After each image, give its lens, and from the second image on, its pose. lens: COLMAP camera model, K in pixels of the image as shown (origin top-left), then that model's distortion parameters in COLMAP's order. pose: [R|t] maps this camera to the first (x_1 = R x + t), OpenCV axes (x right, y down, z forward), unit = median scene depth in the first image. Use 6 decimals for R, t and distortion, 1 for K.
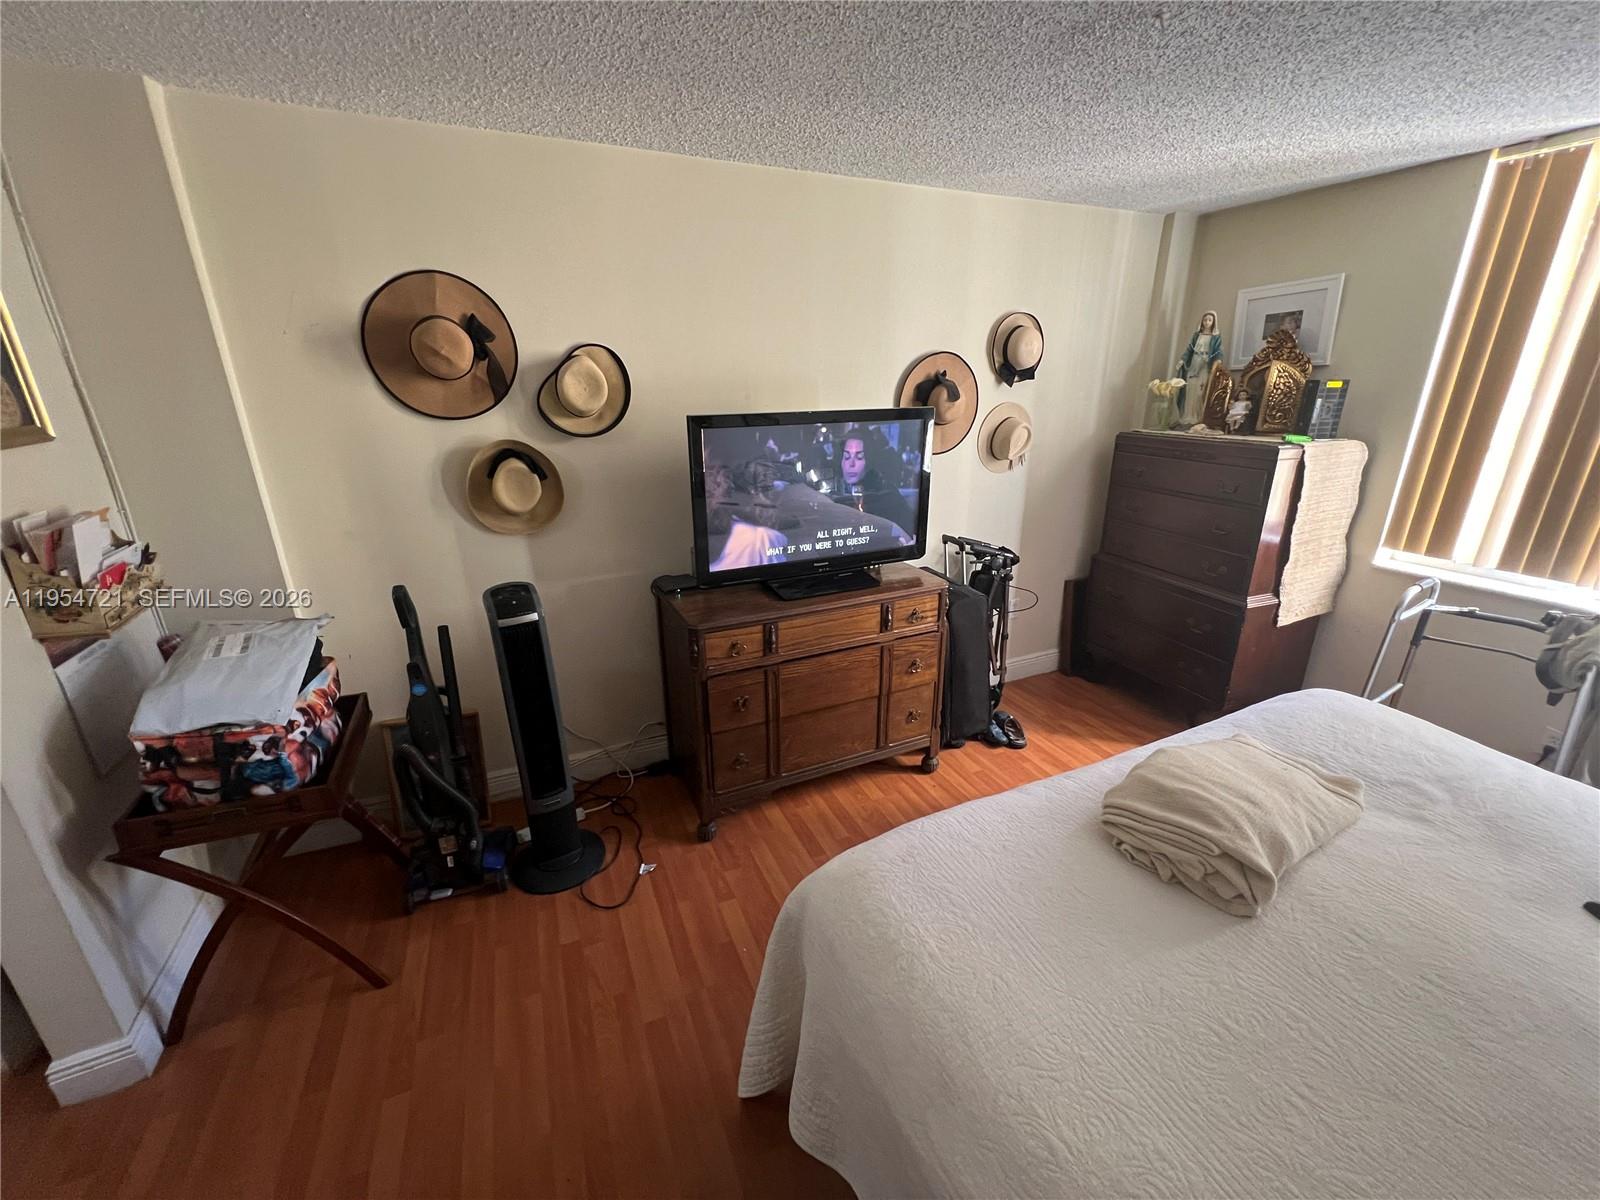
lens RADIAL K [[644.5, 0, 800.2], [0, 644.5, 596.9], [0, 0, 1]] dist [-0.002996, 0.000778]
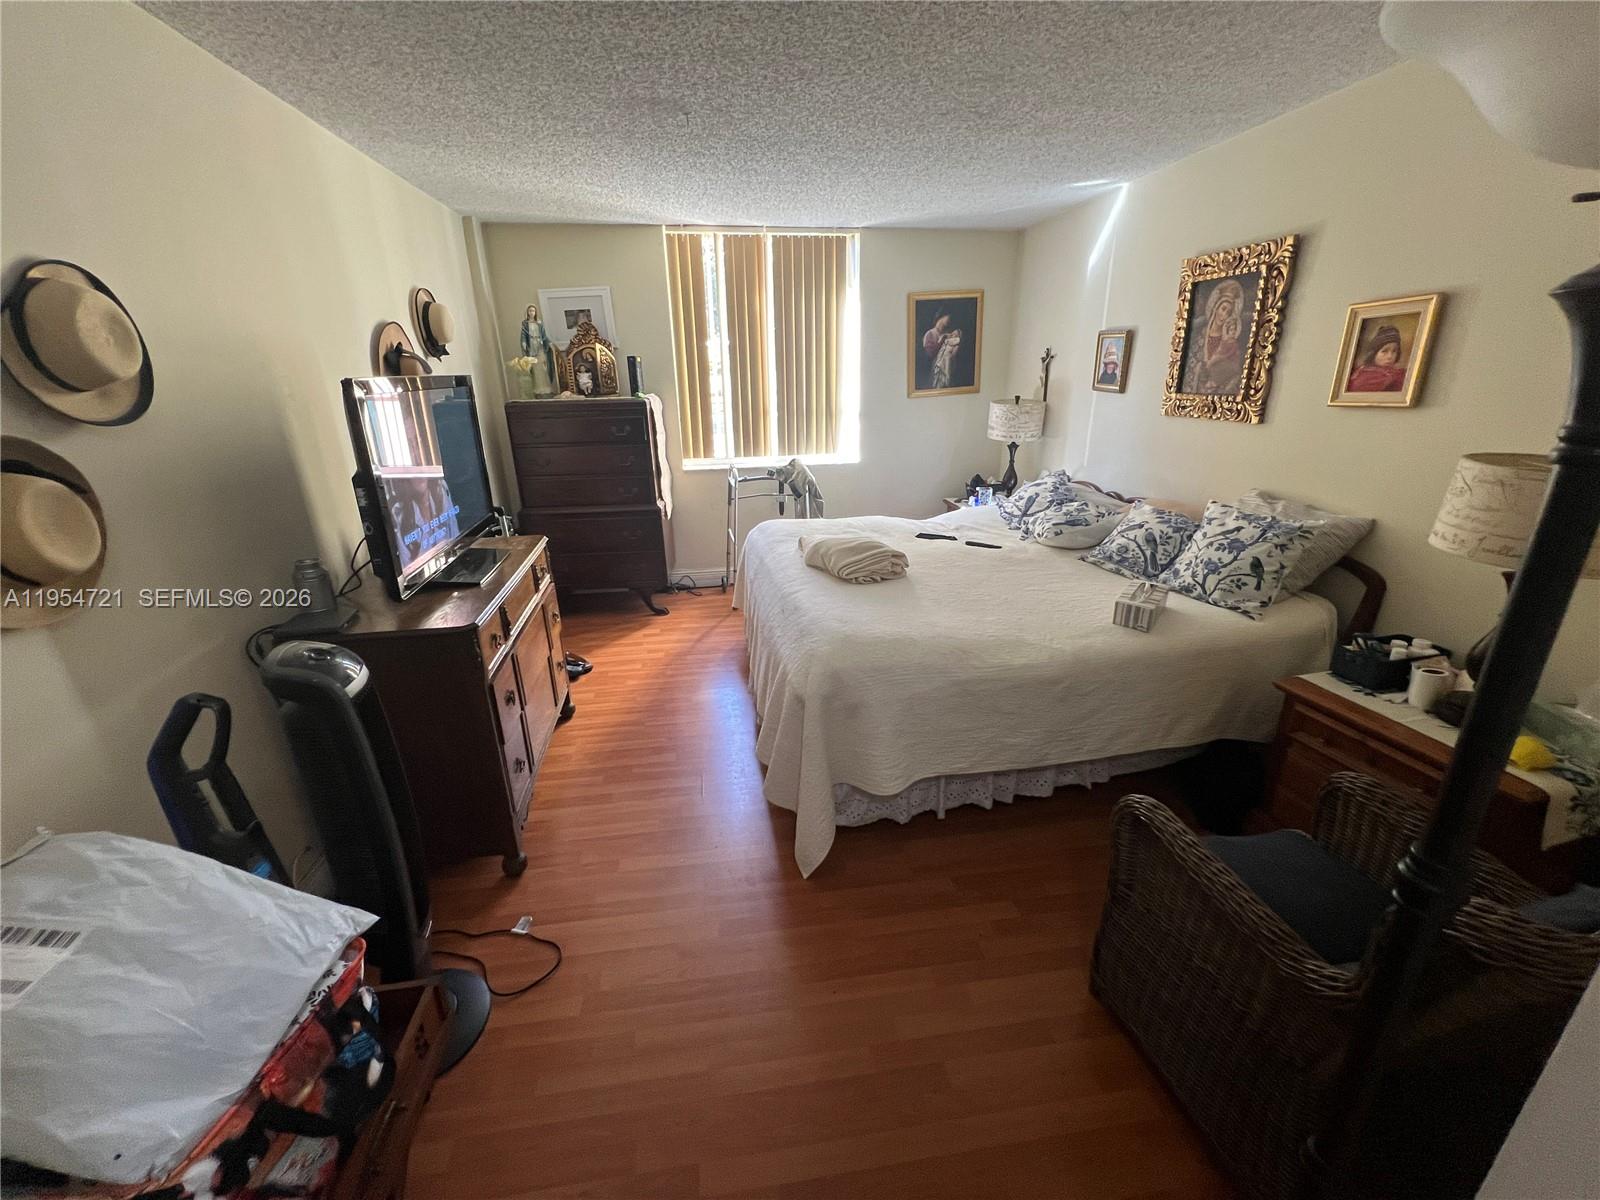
lens RADIAL K [[644.5, 0, 795.4], [0, 644.5, 597.8], [0, 0, 1]] dist [-0.002996, 0.000778]
pose [[0.266917, -0.321663, 0.908454, -0.663539], [0.329455, 0.916316, 0.227648, -0.033454], [-0.905657, 0.238532, 0.350554, 0.253494]]
